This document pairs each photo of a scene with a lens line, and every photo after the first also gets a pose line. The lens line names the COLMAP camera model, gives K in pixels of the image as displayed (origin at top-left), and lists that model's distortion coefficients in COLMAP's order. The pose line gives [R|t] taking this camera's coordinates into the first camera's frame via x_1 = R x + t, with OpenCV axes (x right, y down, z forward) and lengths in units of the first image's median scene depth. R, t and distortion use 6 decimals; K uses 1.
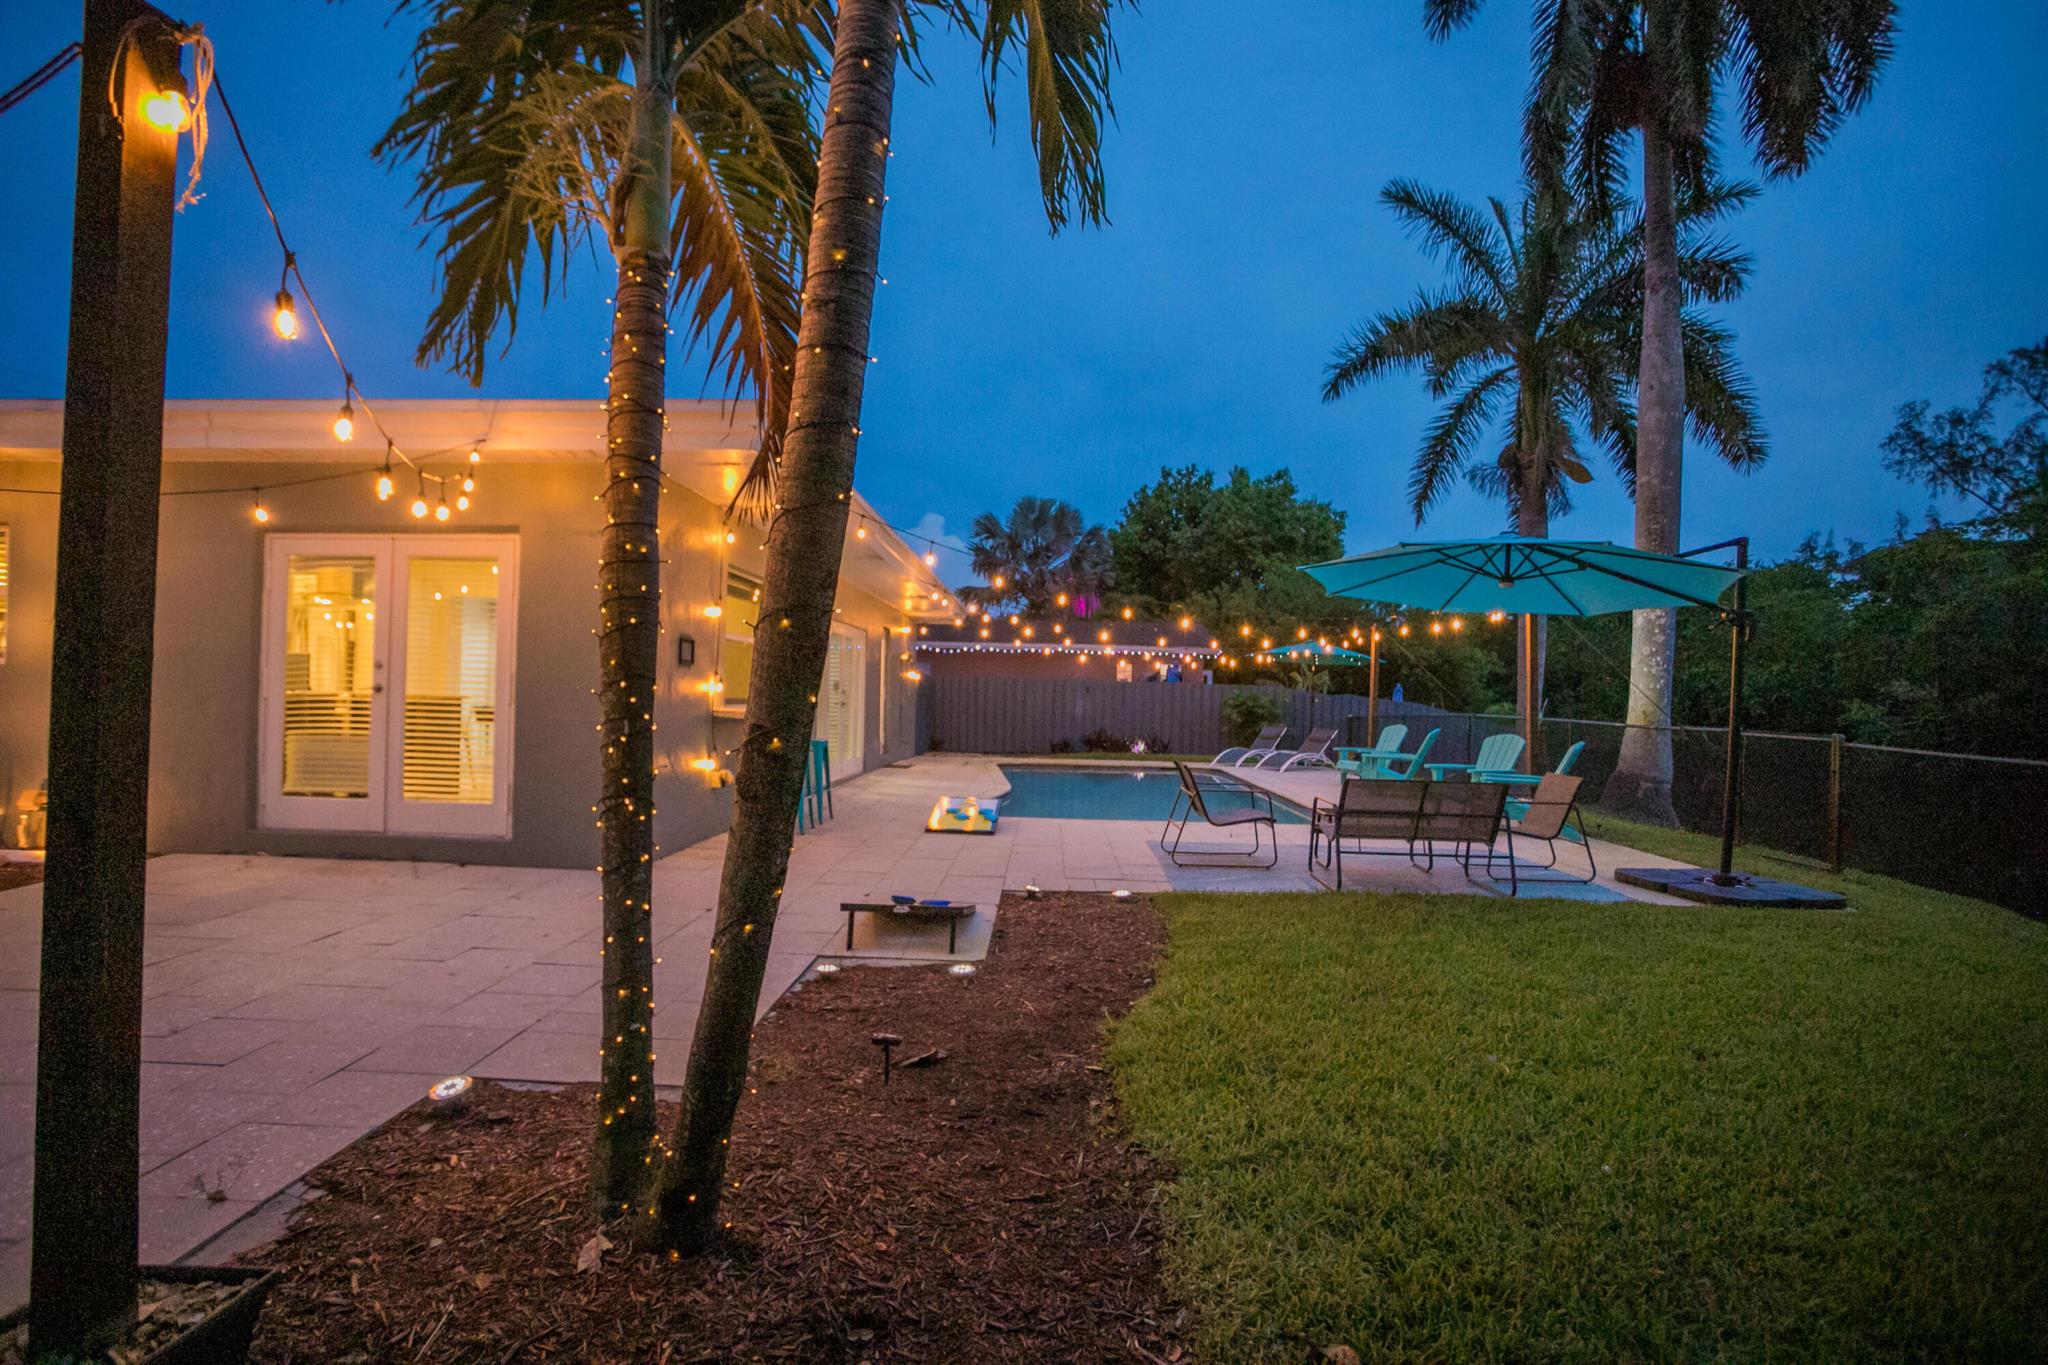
lens RADIAL K [[997.6, 0, 1016.1], [0, 997.6, 681.6], [0, 0, 1]] dist [-0.058480, 0.019989]
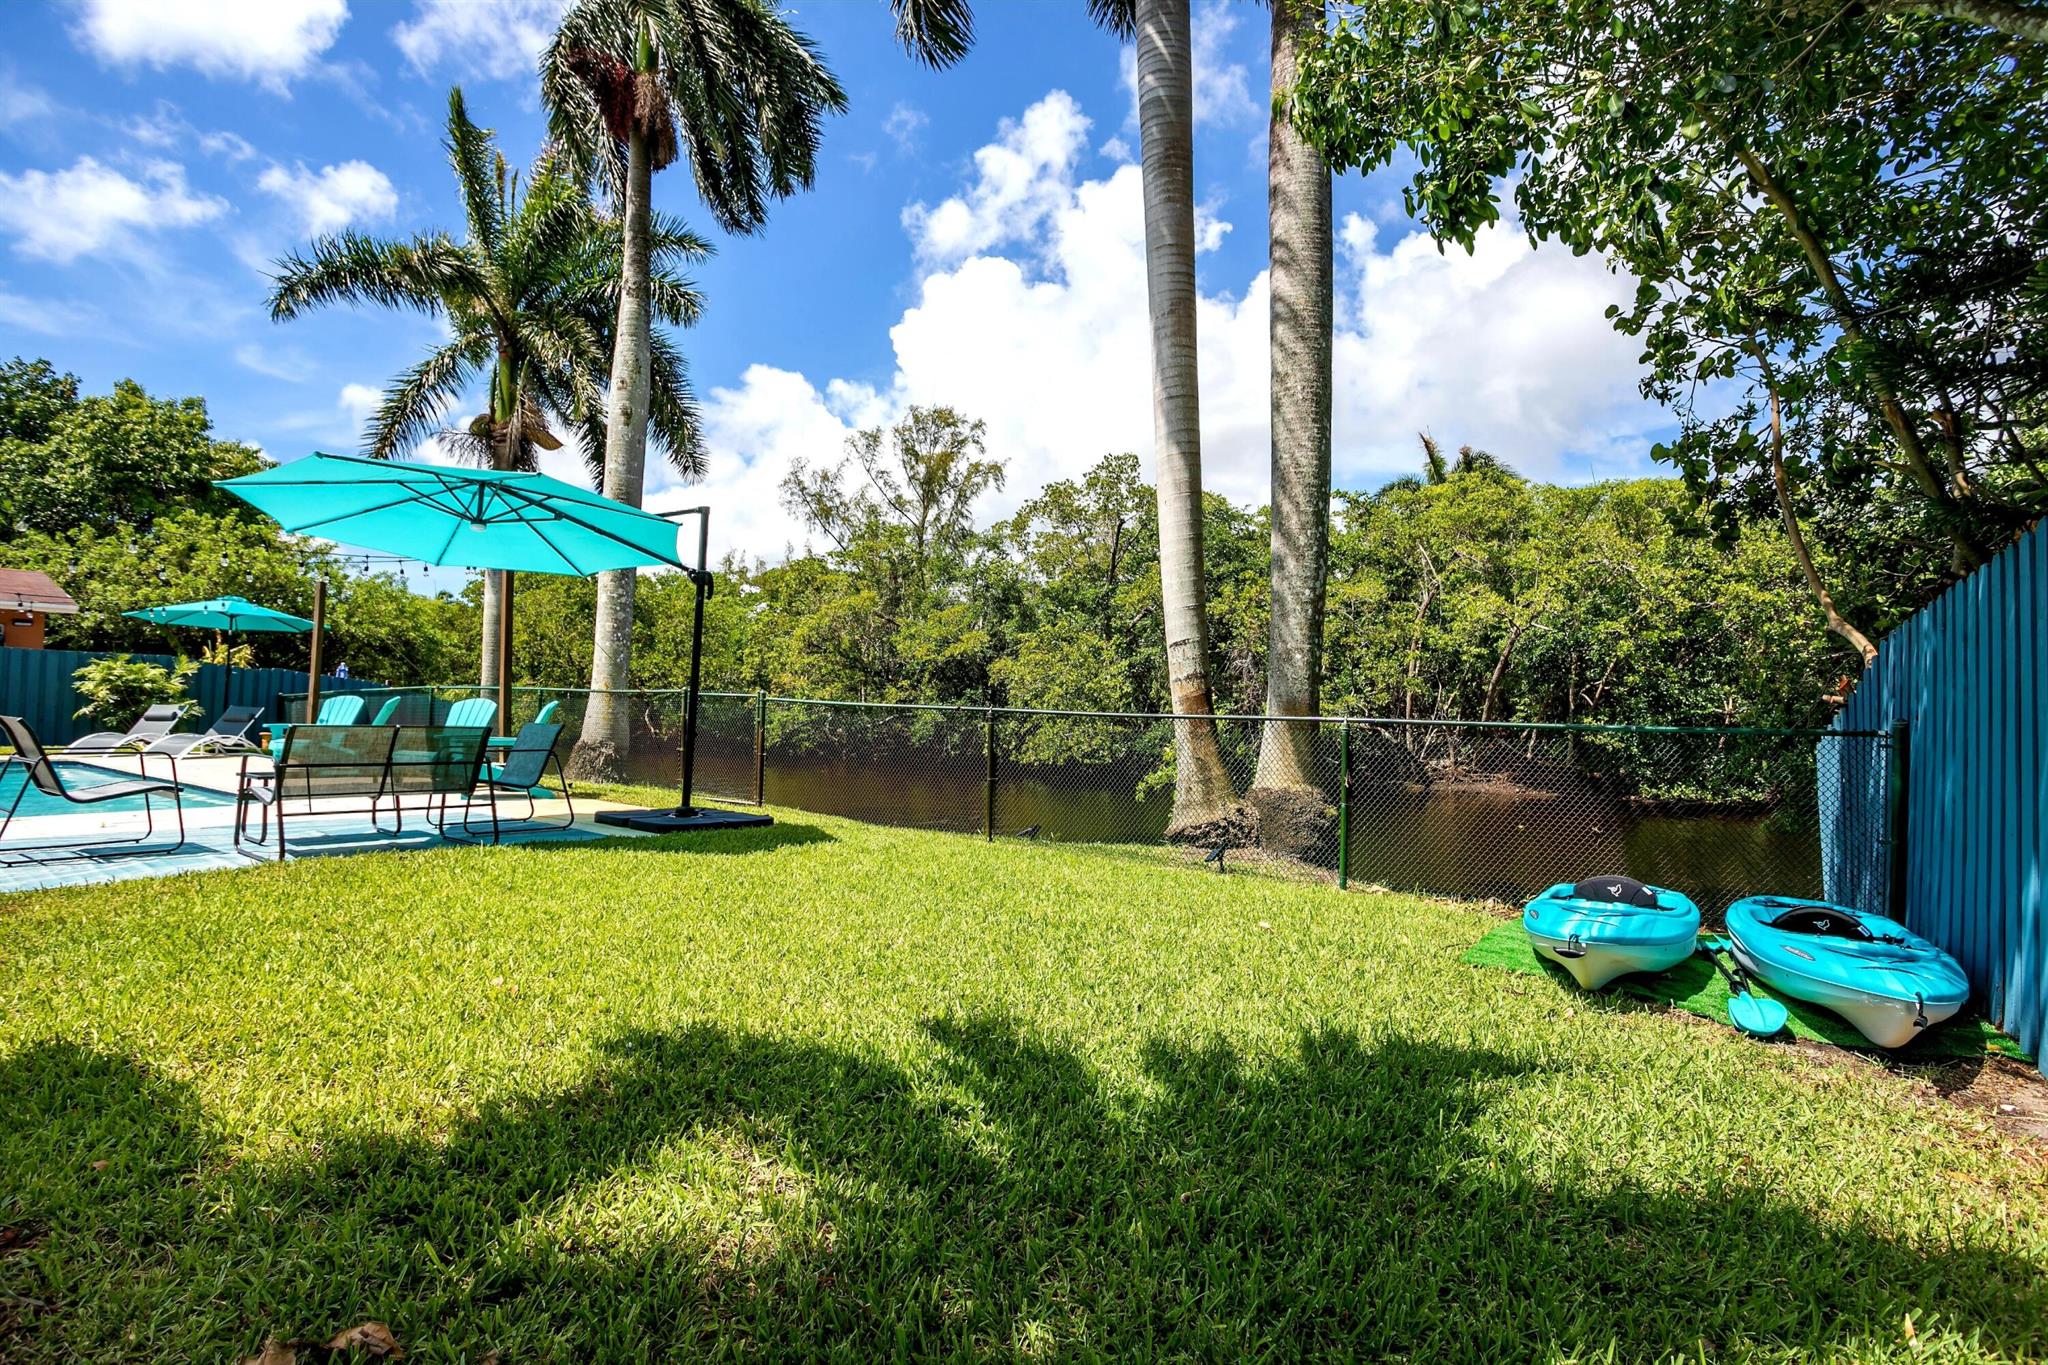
lens RADIAL K [[992.7, 0, 1014.4], [0, 992.7, 655.5], [0, 0, 1]] dist [-0.027006, 0.000466]
pose [[0.563649, 0.029172, 0.825499, -0.000320], [-0.016185, 0.999574, -0.024272, 0.011973], [-0.825856, 0.000320, 0.563881, 0.011225]]
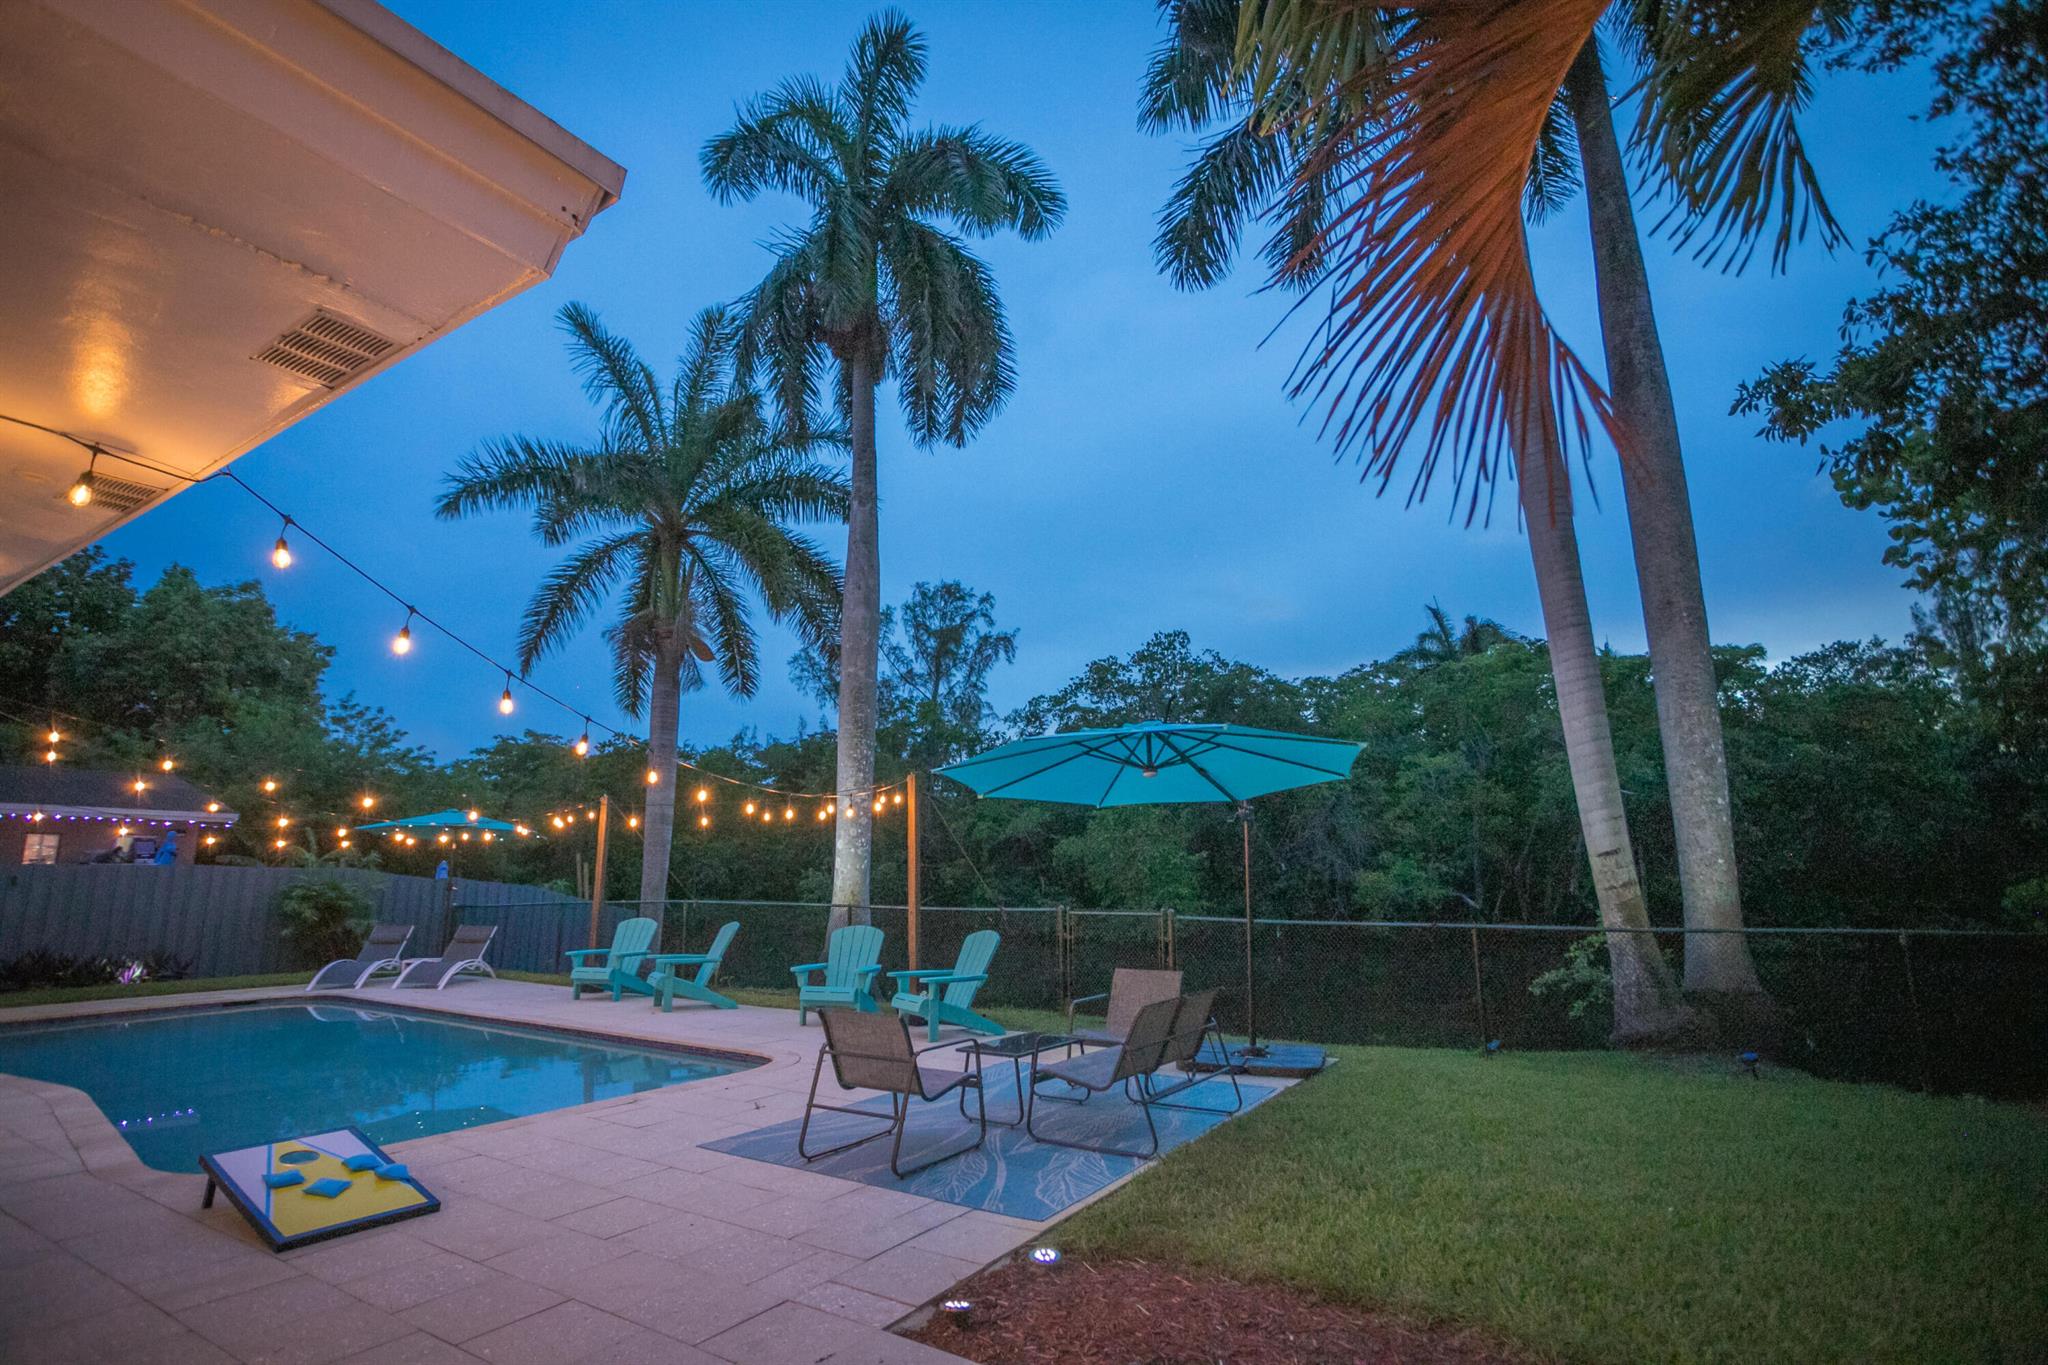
lens RADIAL K [[1008.8, 0, 1021.3], [0, 1008.8, 699.9], [0, 0, 1]] dist [-0.001077, 0.000280]
pose [[0.525164, 0.121734, 0.842249, -0.137743], [0.005072, 0.989250, -0.146144, -0.008998], [-0.850986, 0.081022, 0.518901, 0.186969]]
